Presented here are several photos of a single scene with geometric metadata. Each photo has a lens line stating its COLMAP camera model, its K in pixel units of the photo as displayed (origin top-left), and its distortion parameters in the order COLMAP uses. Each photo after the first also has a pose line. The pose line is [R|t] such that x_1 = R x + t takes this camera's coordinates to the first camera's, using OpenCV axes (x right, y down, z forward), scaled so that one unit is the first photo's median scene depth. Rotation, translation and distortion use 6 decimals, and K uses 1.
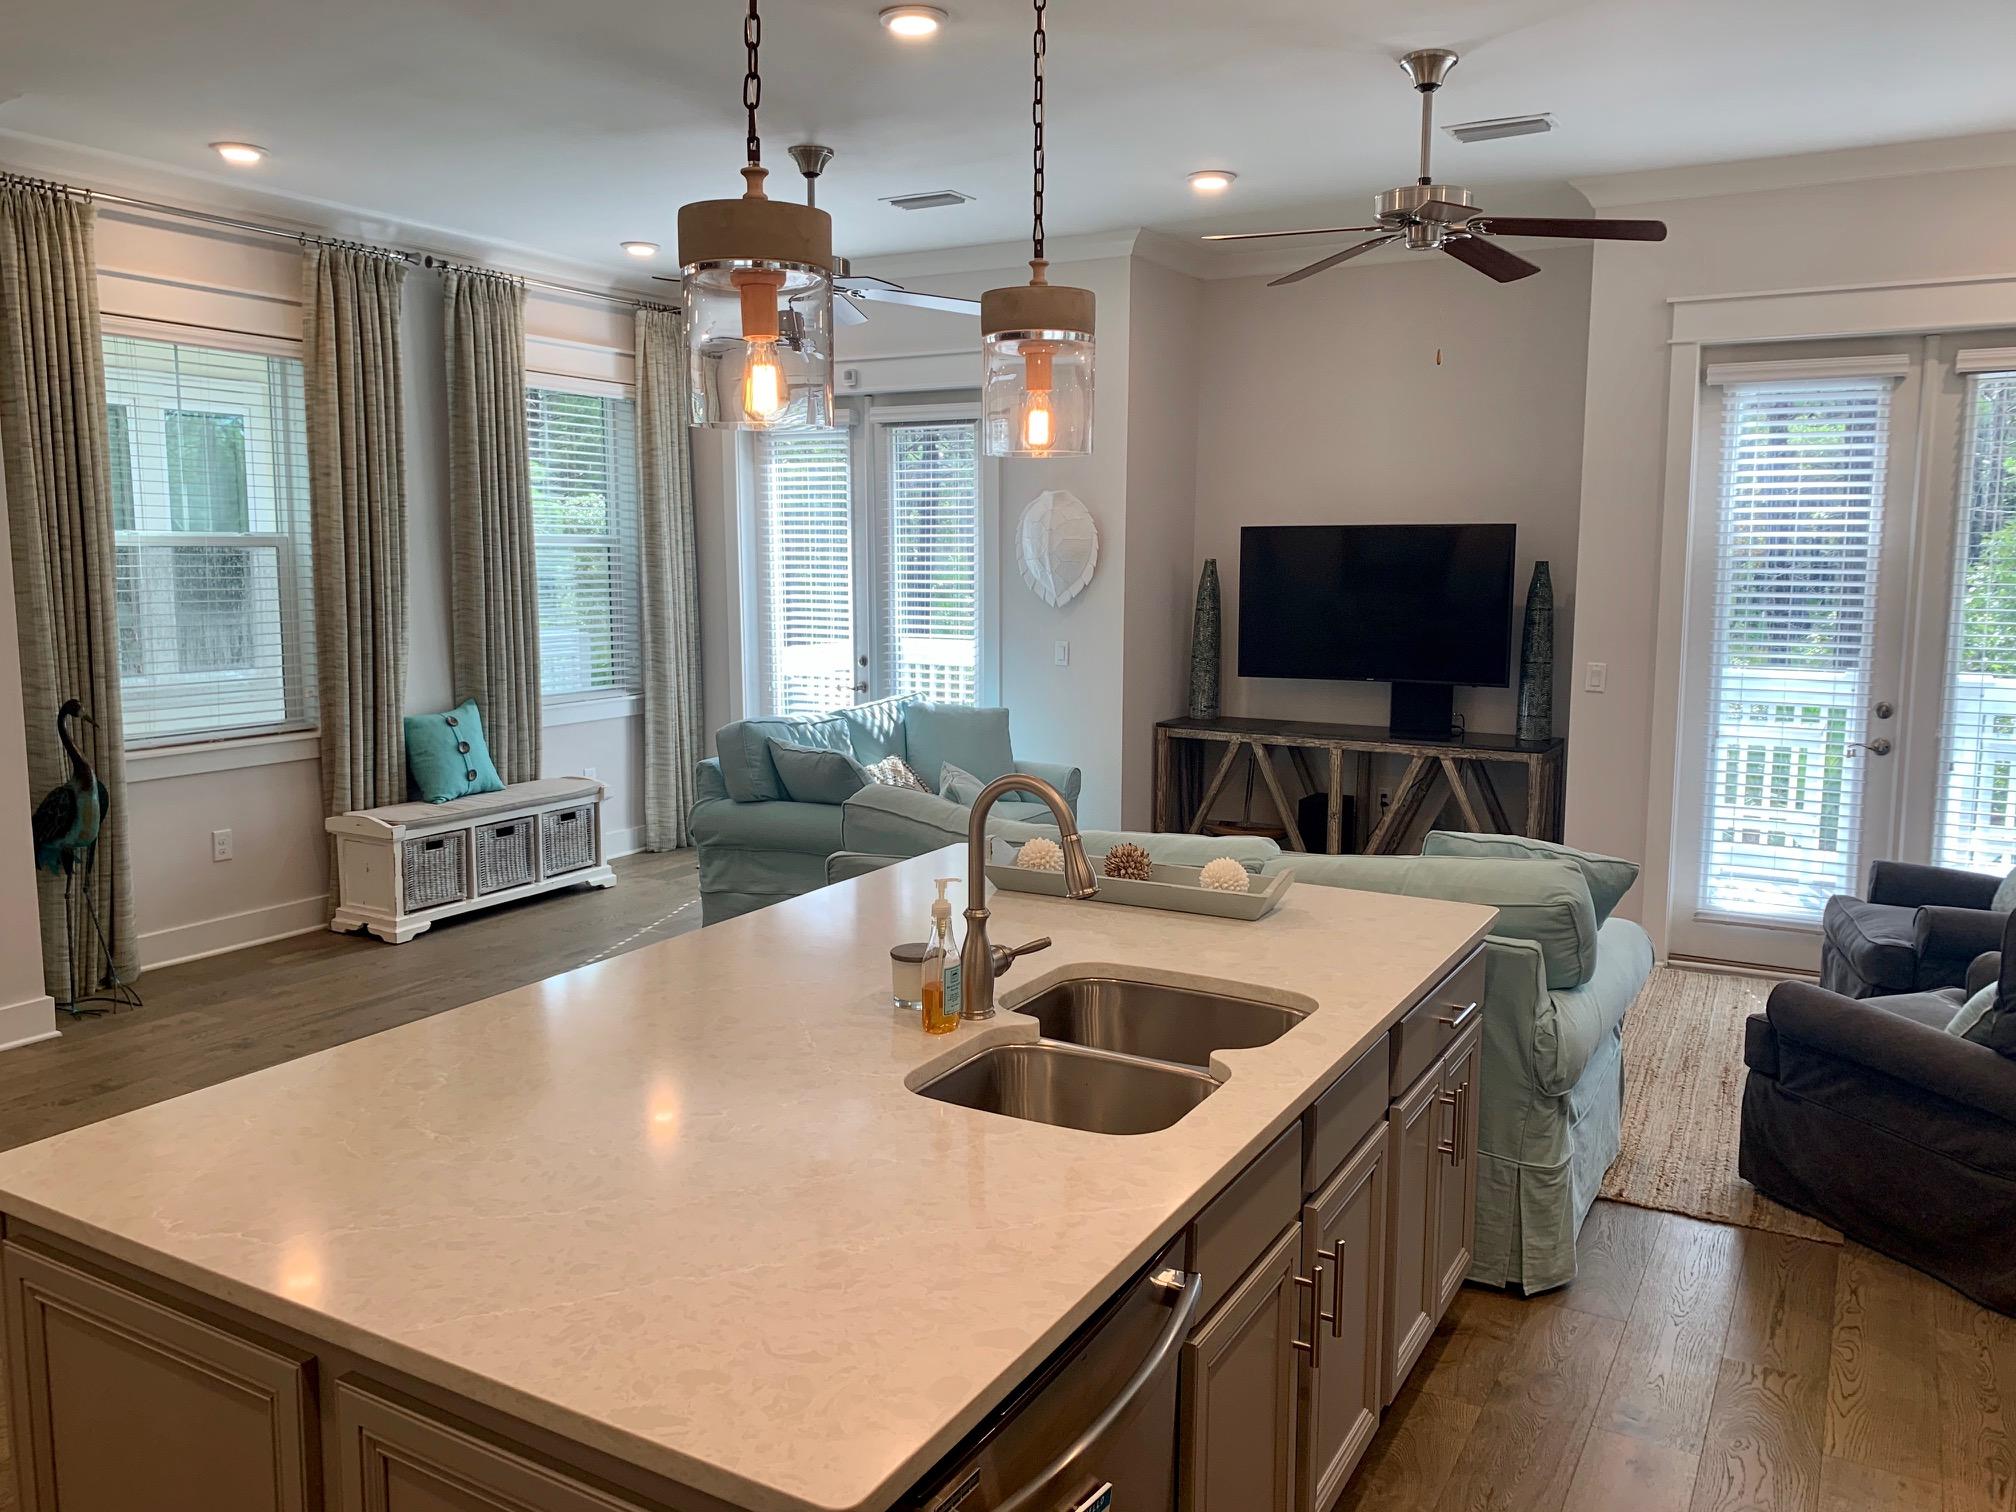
lens RADIAL K [[1536.6, 0, 1004.7], [0, 1536.6, 737.1], [0, 0, 1]] dist [0.174221, -0.323935]
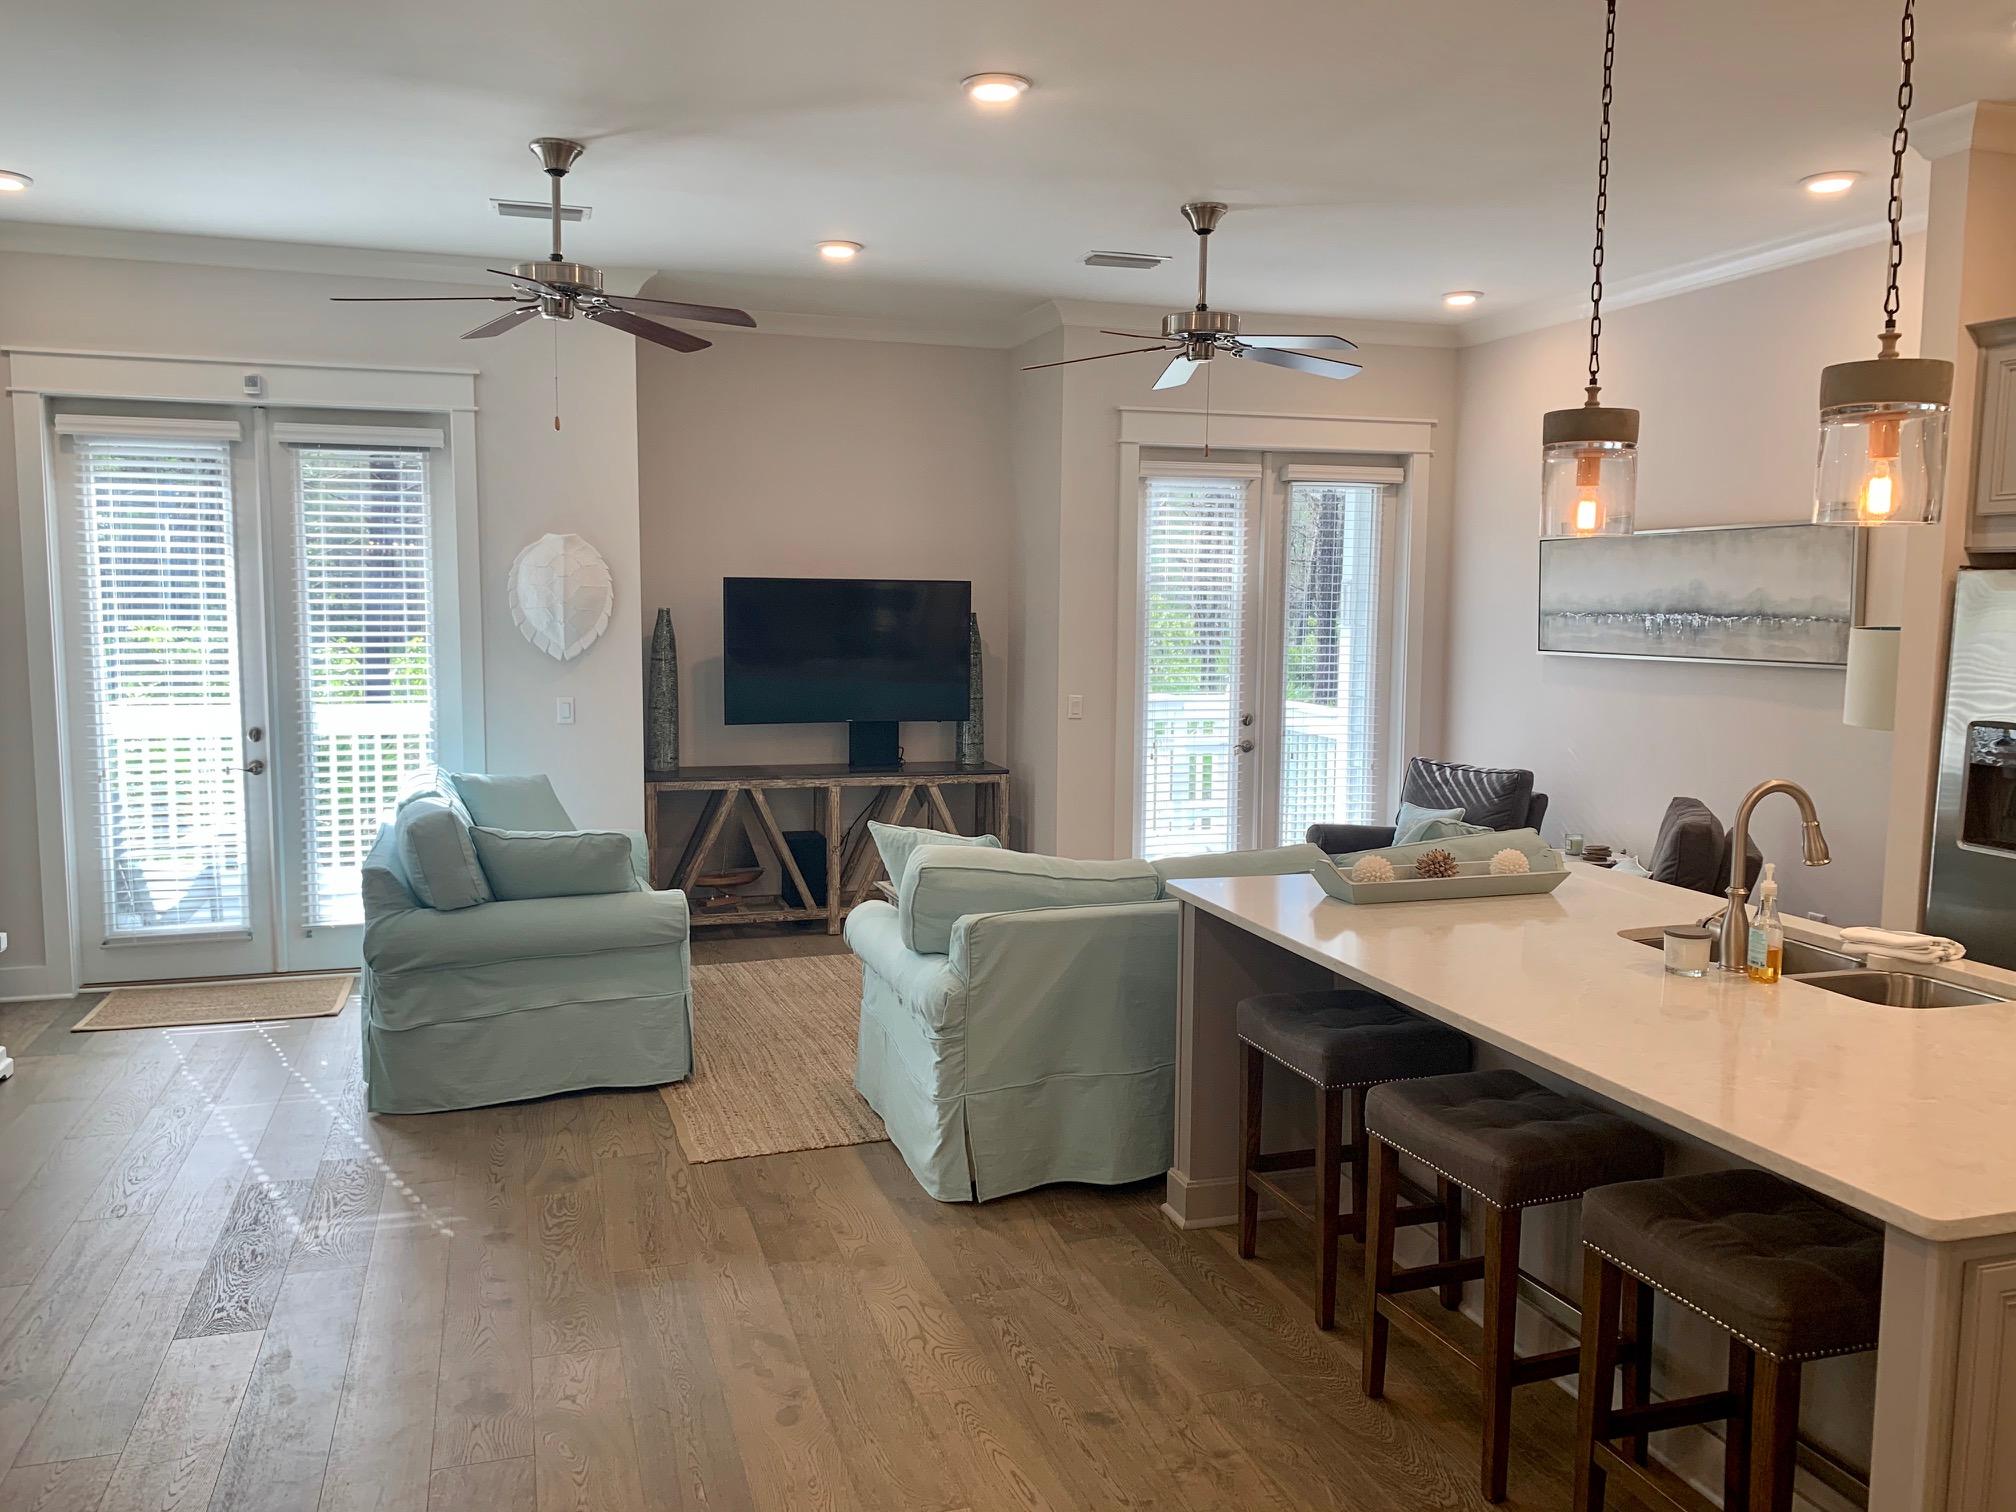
lens RADIAL K [[1527.4, 0, 987.1], [0, 1527.4, 752.4], [0, 0, 1]] dist [0.135093, -0.255440]
pose [[0.673573, -0.071749, 0.735630, -0.502095], [0.082509, 0.996356, 0.021630, -0.030757], [-0.734501, 0.046126, 0.677038, 0.208196]]
